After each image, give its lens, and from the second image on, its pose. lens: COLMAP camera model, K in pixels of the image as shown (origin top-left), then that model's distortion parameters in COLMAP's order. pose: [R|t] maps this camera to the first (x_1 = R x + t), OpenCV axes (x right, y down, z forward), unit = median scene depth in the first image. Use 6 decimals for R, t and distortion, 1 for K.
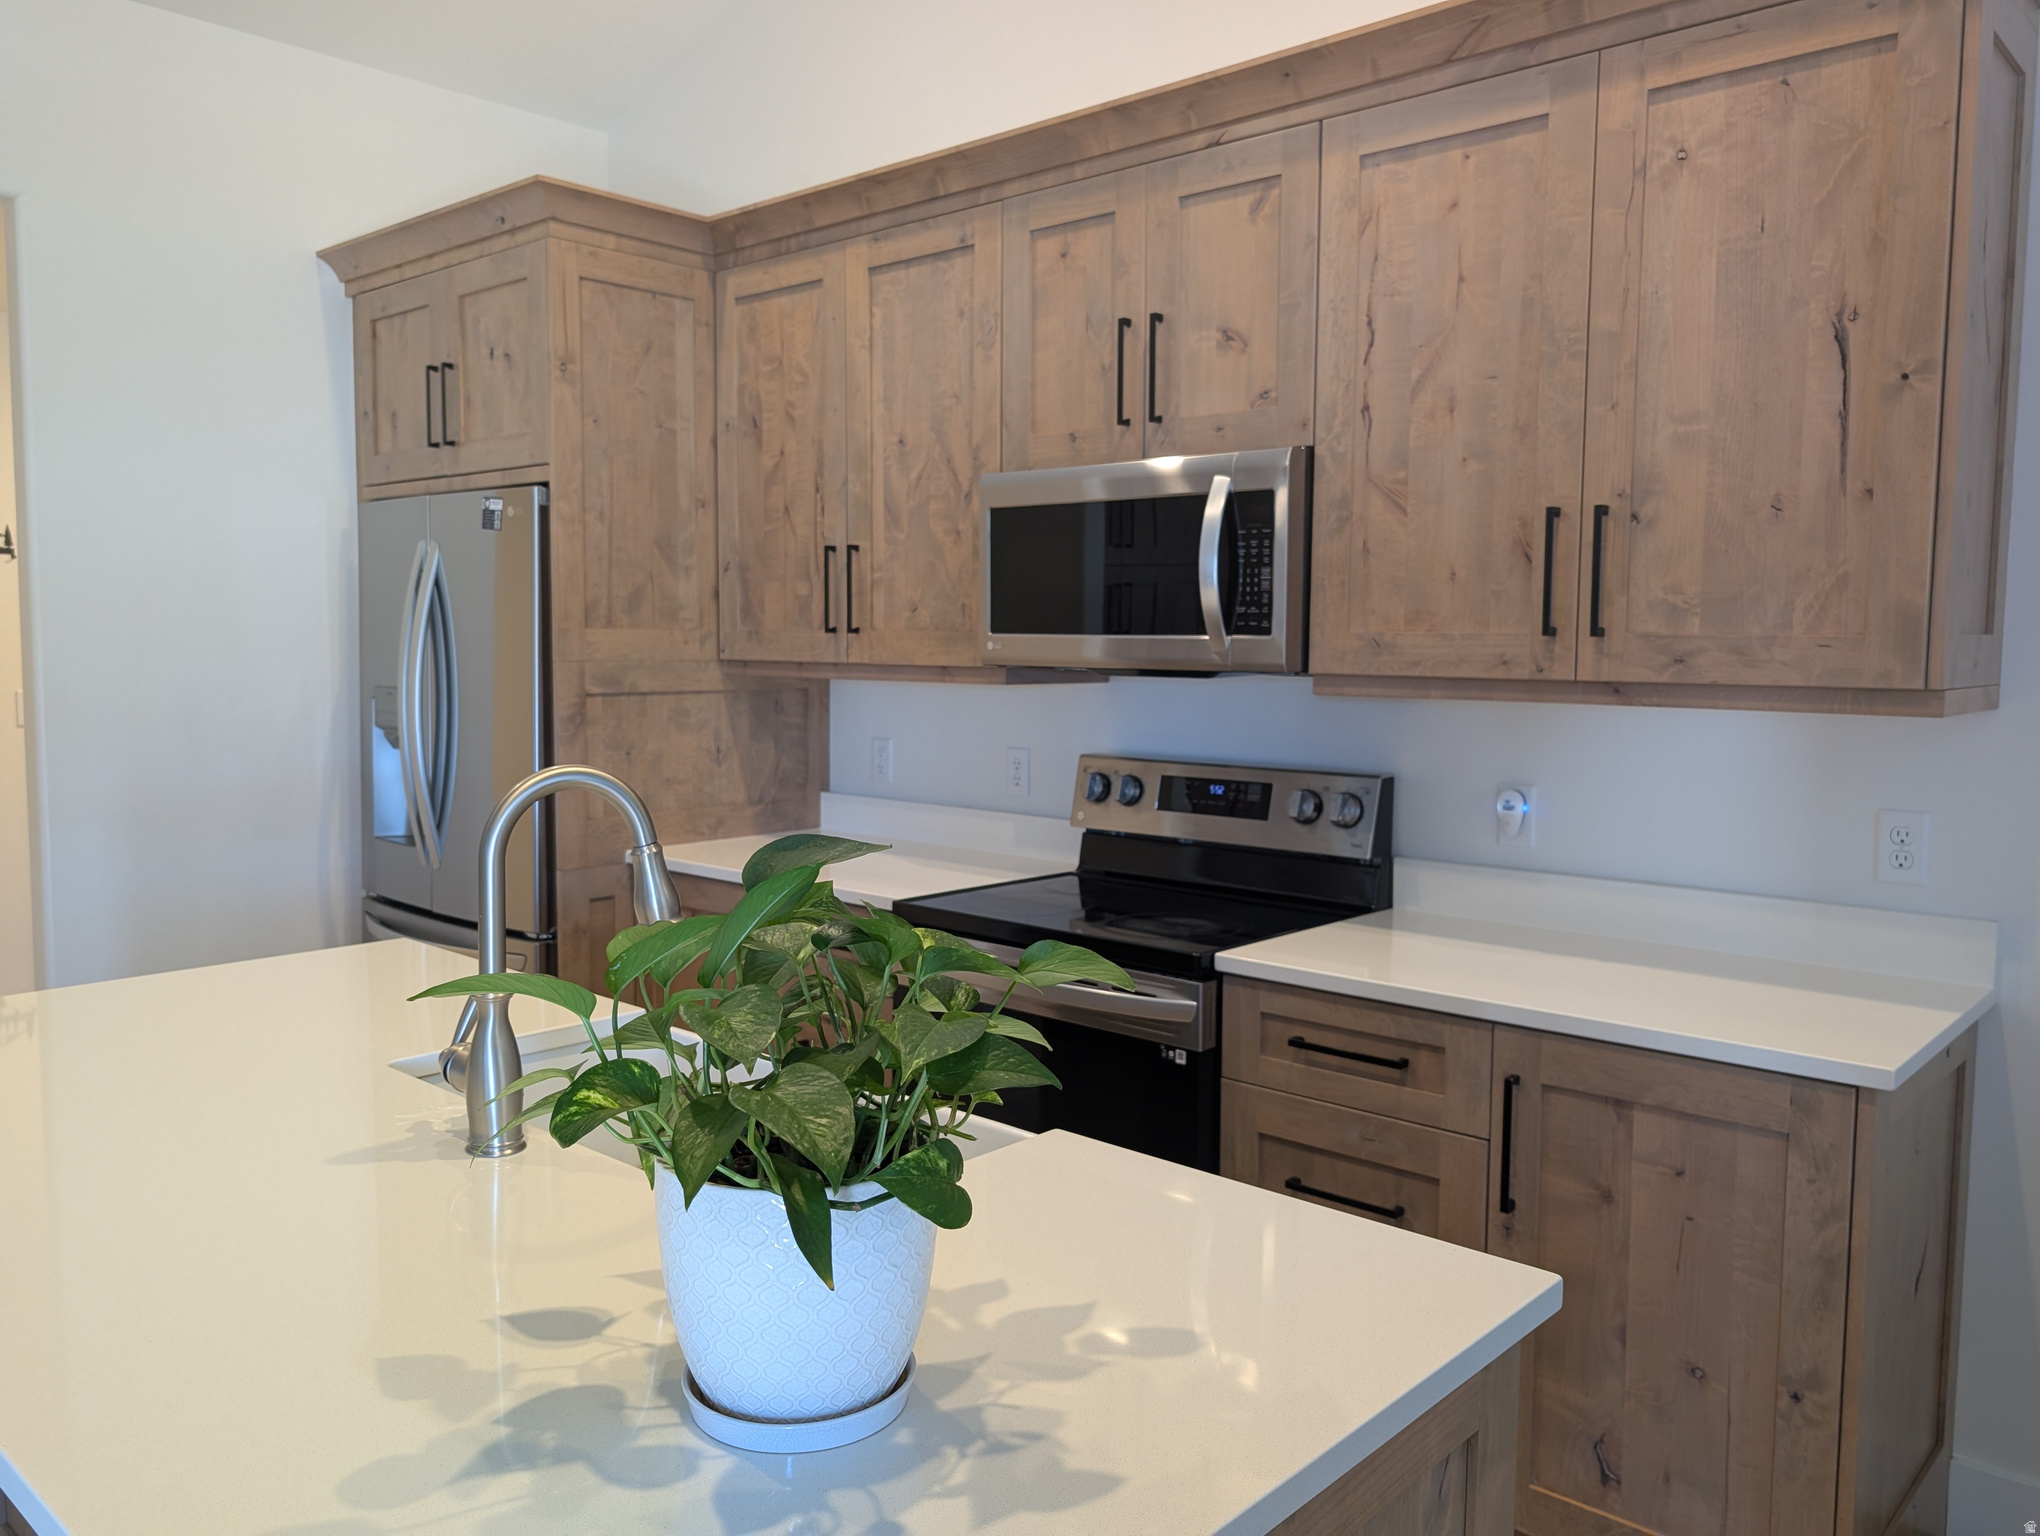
lens RADIAL K [[1557.3, 0, 1020.0], [0, 1557.3, 768.0], [0, 0, 1]] dist [0.007384, -0.007741]
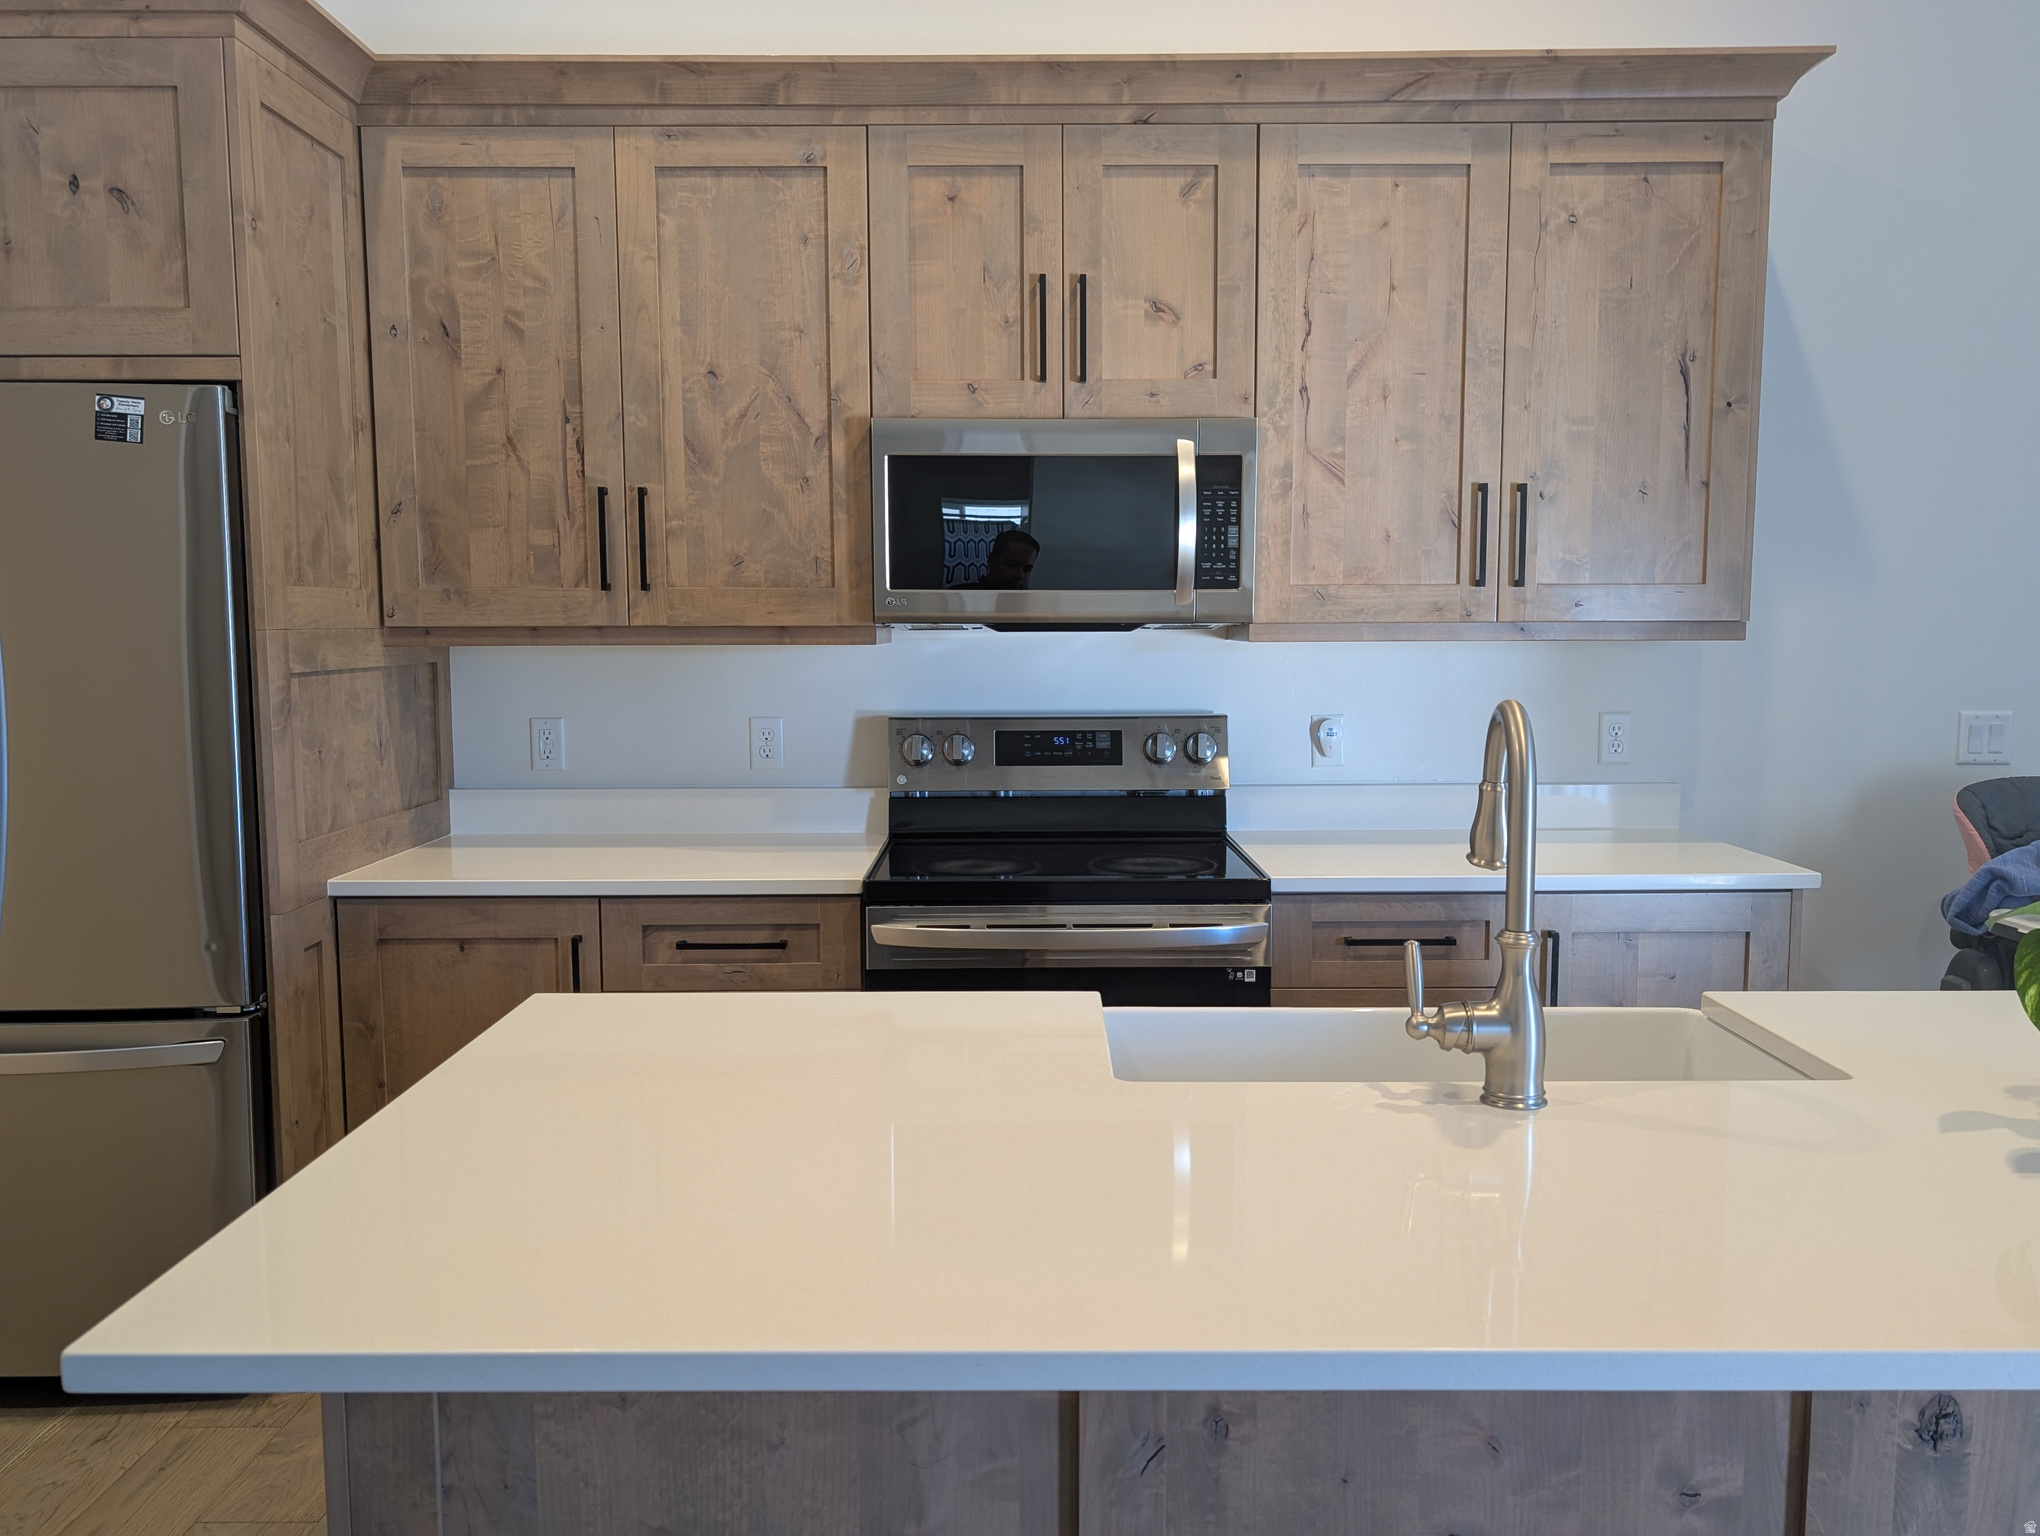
lens RADIAL K [[1551.6, 0, 1020.0], [0, 1551.6, 768.0], [0, 0, 1]] dist [0.006397, 0.000870]
pose [[0.737011, -0.075186, 0.671685, -0.607412], [0.066064, 0.997048, 0.039117, -0.010248], [-0.672644, 0.015544, 0.739803, 0.257079]]
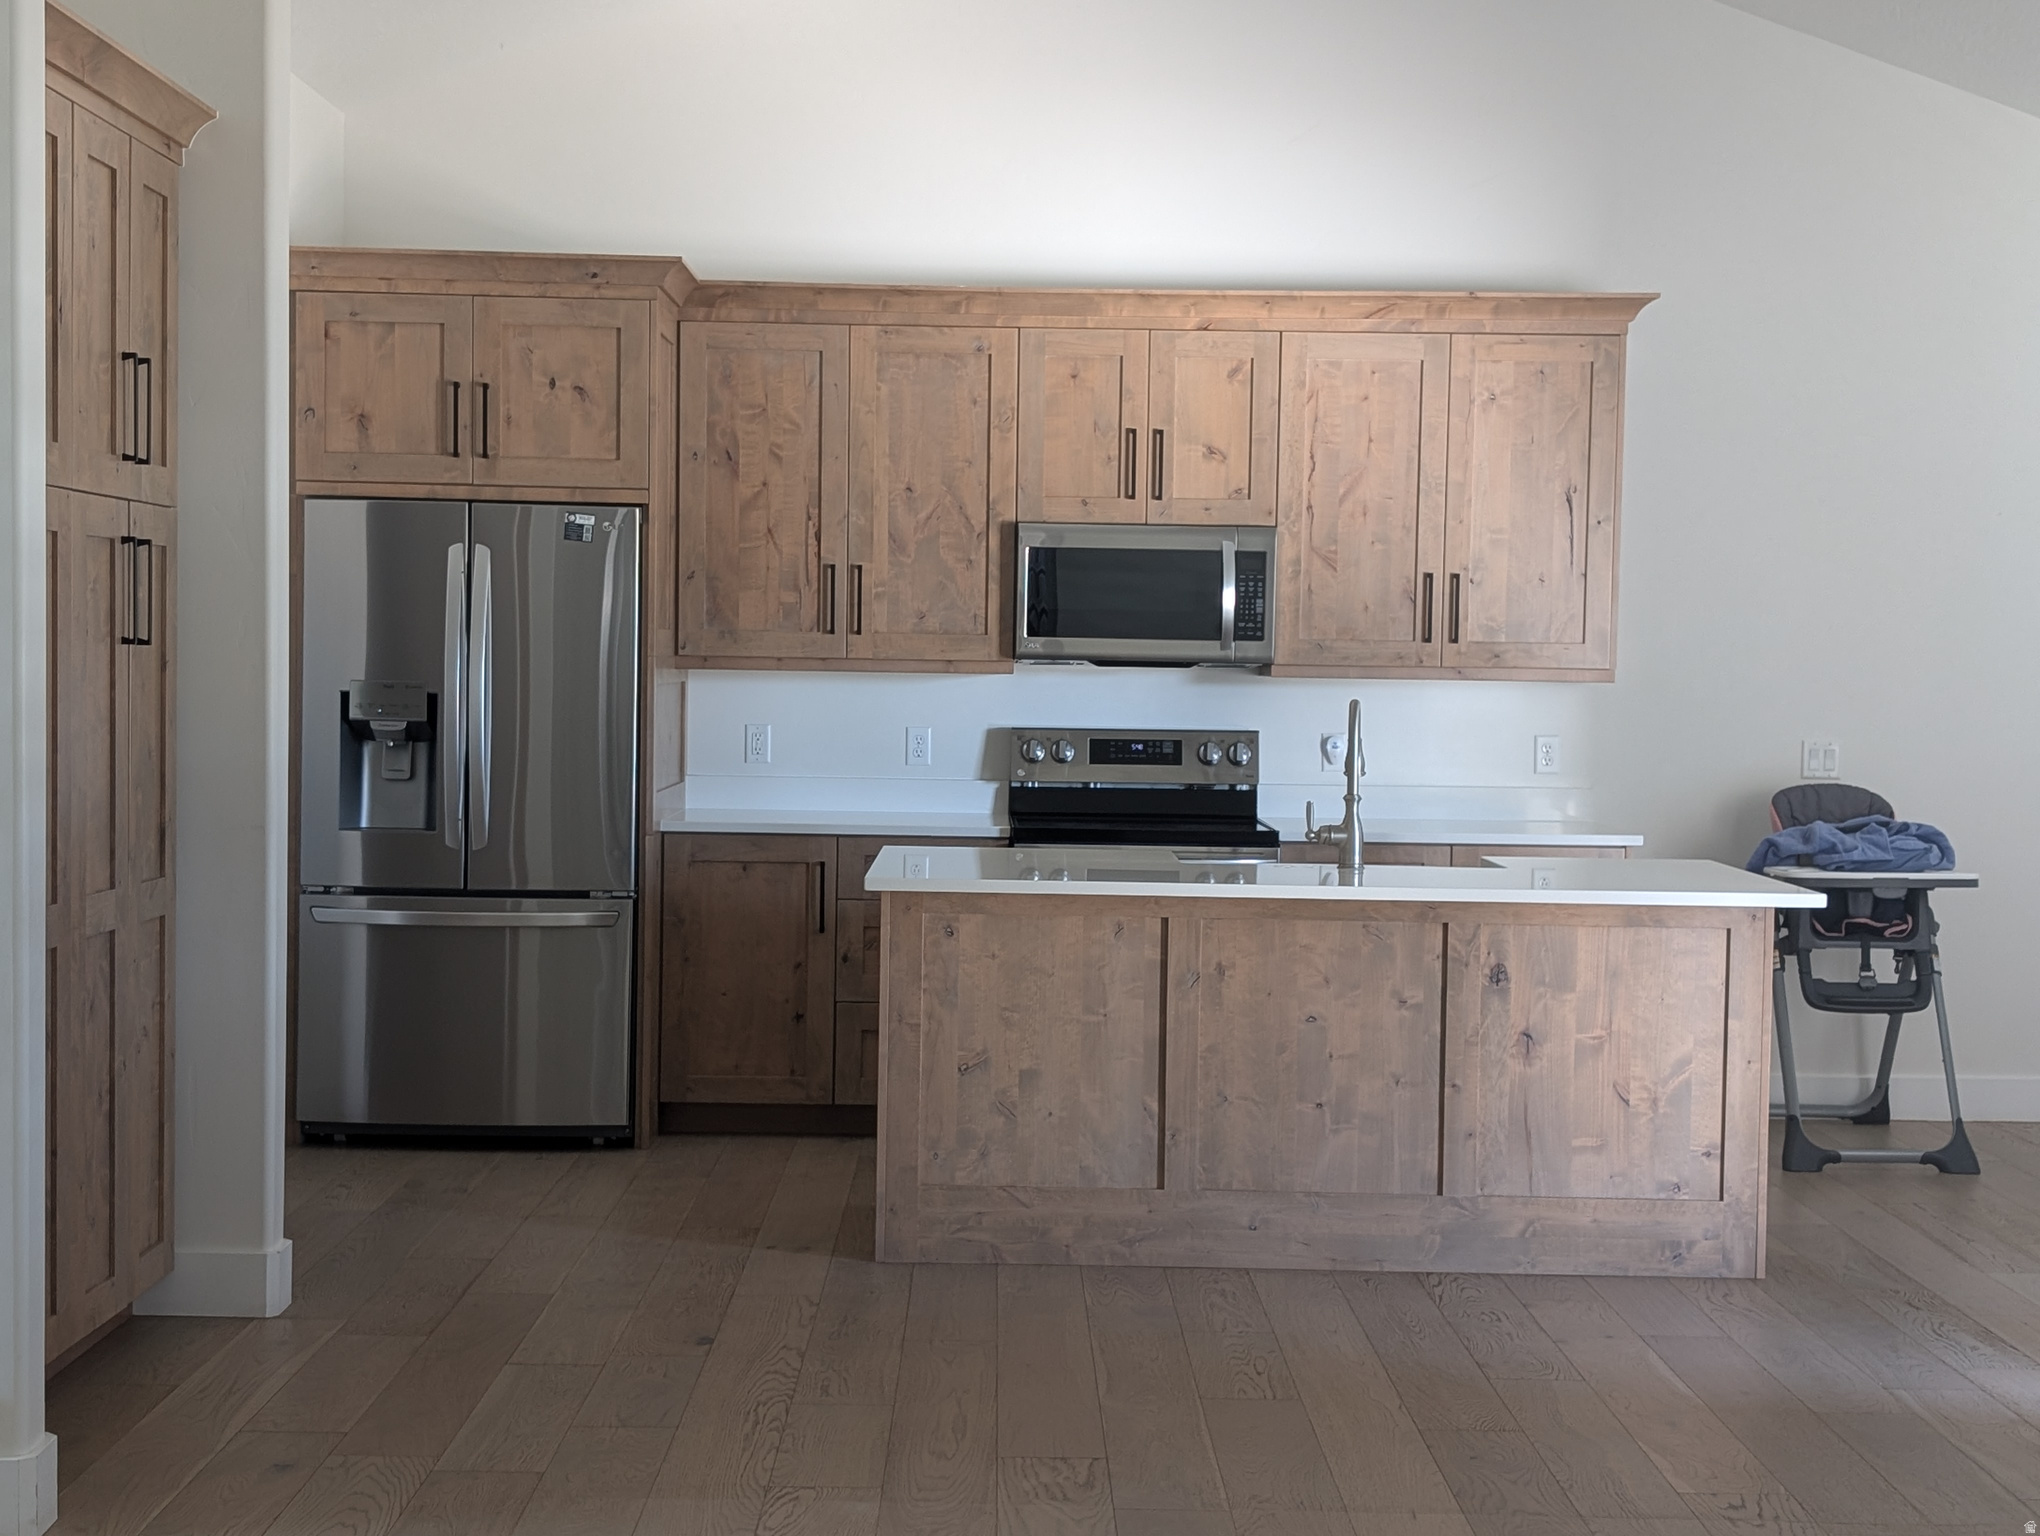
lens RADIAL K [[2906.5, 0, 1020.0], [0, 2906.5, 768.0], [0, 0, 1]] dist [0.185341, -0.006541]
pose [[0.726733, -0.023349, 0.686523, -1.843860], [0.047569, 0.998733, -0.016388, 0.074334], [-0.685271, 0.044567, 0.726924, -0.900709]]
